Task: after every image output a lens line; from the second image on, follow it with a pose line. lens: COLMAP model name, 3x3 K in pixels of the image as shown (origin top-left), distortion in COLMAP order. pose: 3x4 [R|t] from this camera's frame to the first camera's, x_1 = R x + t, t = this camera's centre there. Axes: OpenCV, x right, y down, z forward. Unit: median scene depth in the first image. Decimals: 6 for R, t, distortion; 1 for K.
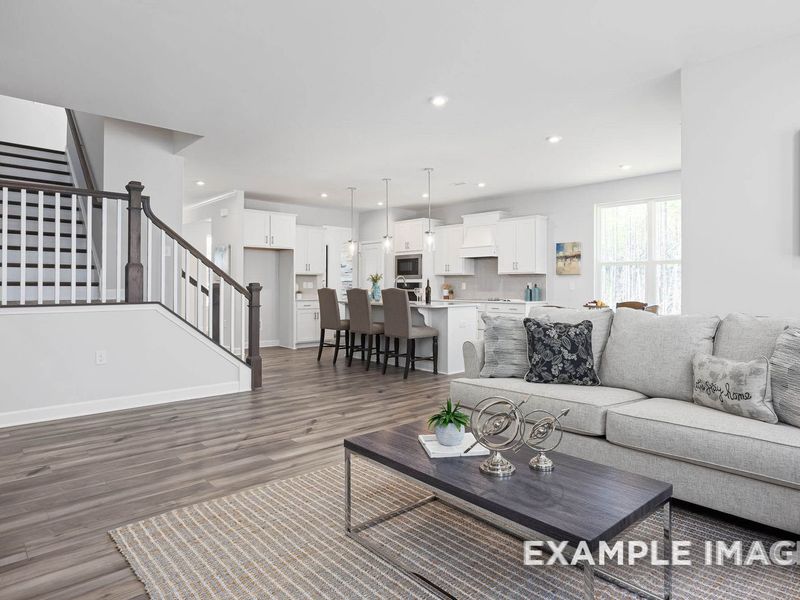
lens RADIAL K [[483.3, 0, 400.1], [0, 483.3, 293.1], [0, 0, 1]] dist [0.003143, 0.000210]
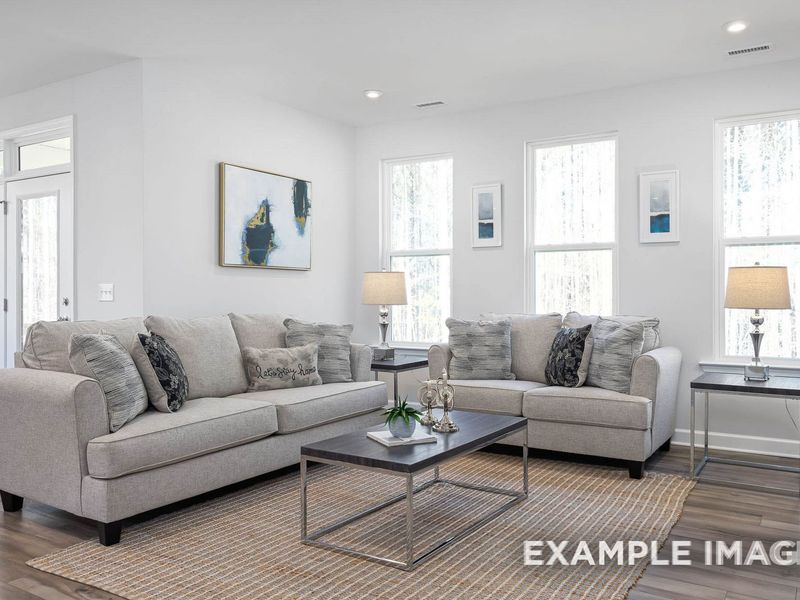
lens RADIAL K [[688.4, 0, 398.6], [0, 688.4, 298.8], [0, 0, 1]] dist [-0.009577, -0.003929]
pose [[-0.260365, -0.014275, 0.965405, -1.107270], [0.016055, 0.999688, 0.019111, -0.021321], [-0.965377, 0.020475, -0.260055, 1.127129]]
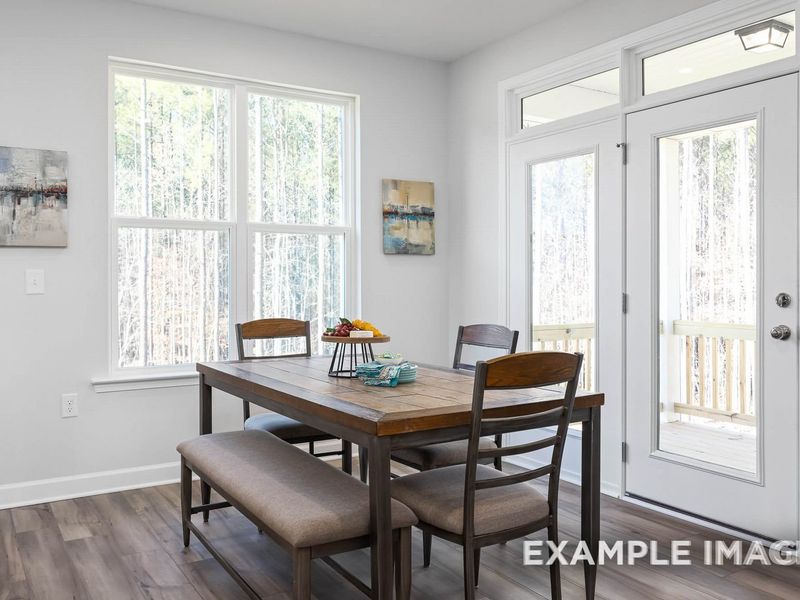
lens RADIAL K [[688.4, 0, 400.2], [0, 688.4, 298.7], [0, 0, 1]] dist [-0.009577, -0.003929]
pose [[0.182518, -0.027461, 0.982819, -0.174888], [0.015903, 0.999562, 0.024976, -0.032071], [-0.983074, 0.011071, 0.182875, 1.951231]]
